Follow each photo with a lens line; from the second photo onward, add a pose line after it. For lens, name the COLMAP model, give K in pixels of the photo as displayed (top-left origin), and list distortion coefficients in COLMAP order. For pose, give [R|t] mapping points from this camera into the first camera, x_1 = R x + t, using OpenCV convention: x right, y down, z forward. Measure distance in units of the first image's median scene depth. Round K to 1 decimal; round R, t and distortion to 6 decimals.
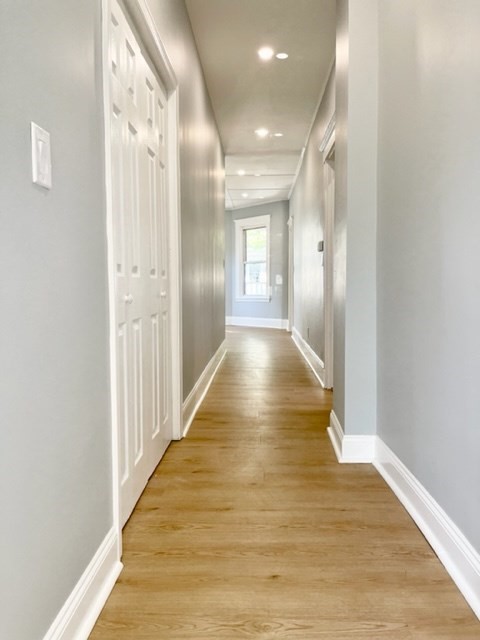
lens RADIAL K [[477.9, 0, 241.7], [0, 477.9, 323.0], [0, 0, 1]] dist [0.046695, -0.057776]
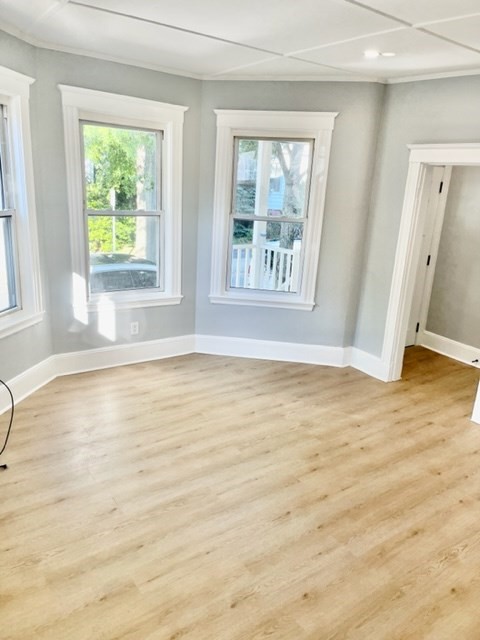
lens RADIAL K [[477.9, 0, 239.7], [0, 477.9, 319.5], [0, 0, 1]] dist [0.046695, -0.057776]
pose [[0.786392, -0.131339, 0.603604, -0.965953], [-0.012550, 0.973537, 0.228183, -0.484700], [-0.617600, -0.187017, 0.763934, 2.322574]]
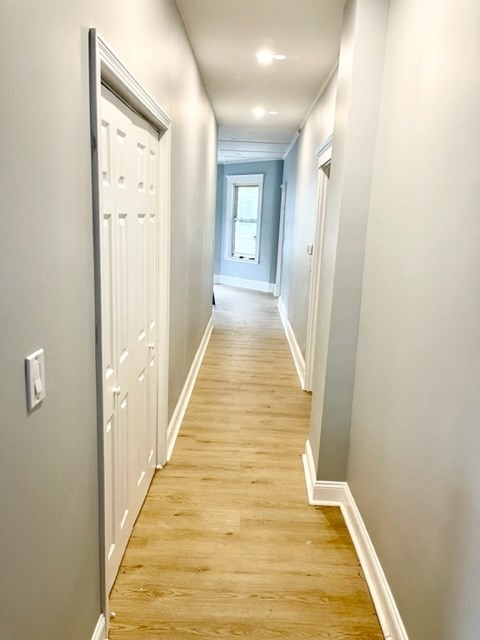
lens RADIAL K [[477.9, 0, 240.1], [0, 477.9, 318.8], [0, 0, 1]] dist [0.046695, -0.057776]
pose [[0.998751, 0.042620, 0.026086, -0.001332], [-0.045954, 0.988436, 0.144511, -0.250714], [-0.019625, -0.145529, 0.989159, -0.011734]]
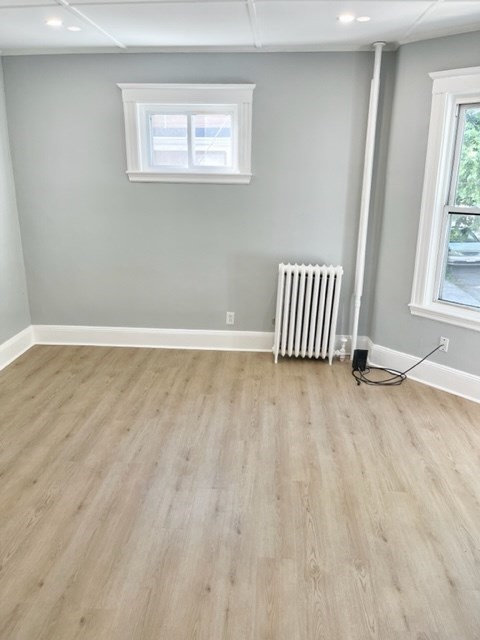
lens RADIAL K [[477.9, 0, 240.1], [0, 477.9, 318.6], [0, 0, 1]] dist [0.046695, -0.057776]
pose [[-0.031621, 0.286145, -0.957665, 0.467535], [-0.077139, 0.954587, 0.287772, -0.500094], [0.996519, 0.082973, -0.008112, 2.979574]]
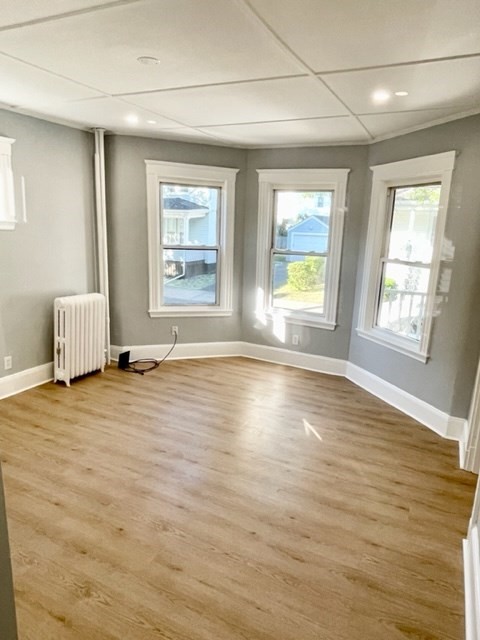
lens RADIAL K [[419.7, 0, 237.4], [0, 419.7, 319.2], [0, 0, 1]] dist [0.006751, 0.000013]
pose [[0.910840, 0.121870, -0.394358, 0.165131], [-0.062960, 0.985259, 0.159060, -0.451757], [0.407930, -0.120049, 0.905087, 2.017451]]
